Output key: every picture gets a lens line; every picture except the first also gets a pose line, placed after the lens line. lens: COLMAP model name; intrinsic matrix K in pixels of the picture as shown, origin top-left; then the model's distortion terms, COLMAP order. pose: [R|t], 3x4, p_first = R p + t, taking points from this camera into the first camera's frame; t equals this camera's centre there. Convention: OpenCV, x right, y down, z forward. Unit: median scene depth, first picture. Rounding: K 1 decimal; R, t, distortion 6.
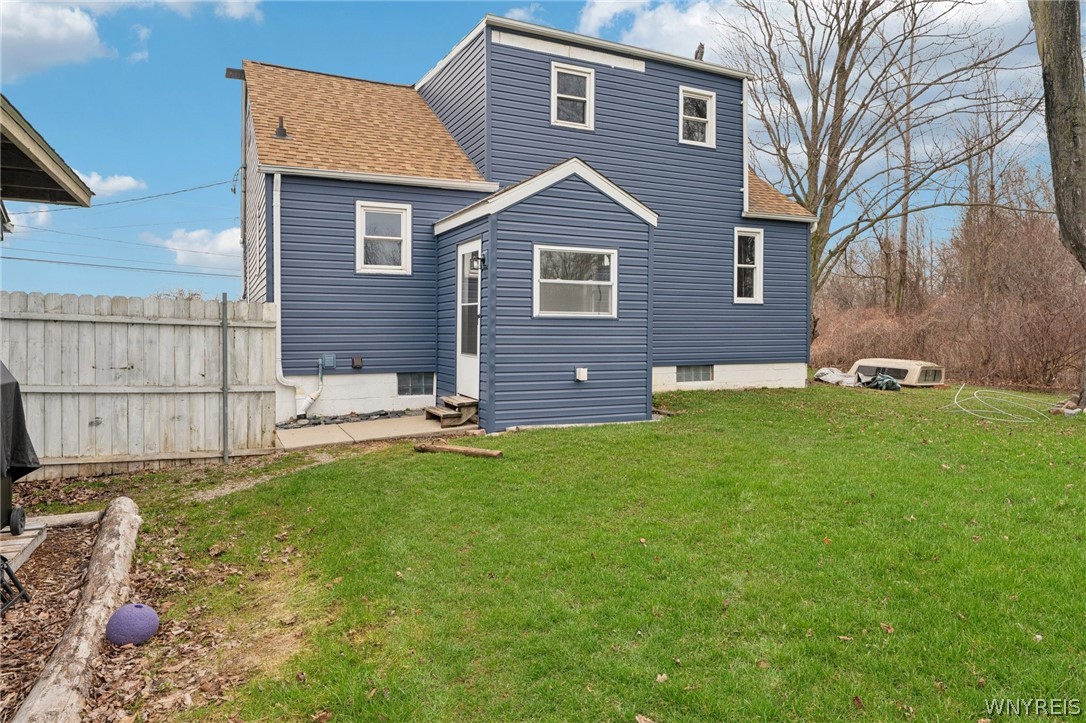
lens RADIAL K [[676.4, 0, 580.2], [0, 676.4, 338.9], [0, 0, 1]] dist [-0.004360, -0.000528]
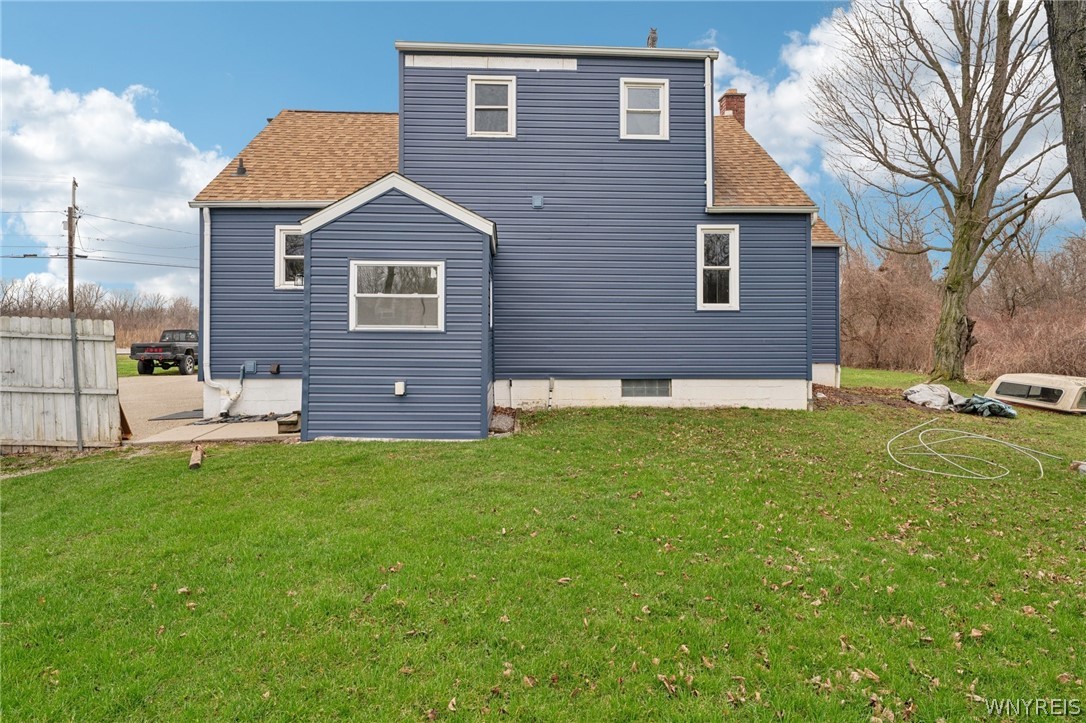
lens RADIAL K [[676.4, 0, 606.8], [0, 676.4, 310.7], [0, 0, 1]] dist [-0.004360, -0.000528]
pose [[0.919796, -0.006119, -0.392349, 0.627711], [-0.008263, 0.999355, -0.034957, -0.027274], [0.392309, 0.035395, 0.919152, 0.187281]]
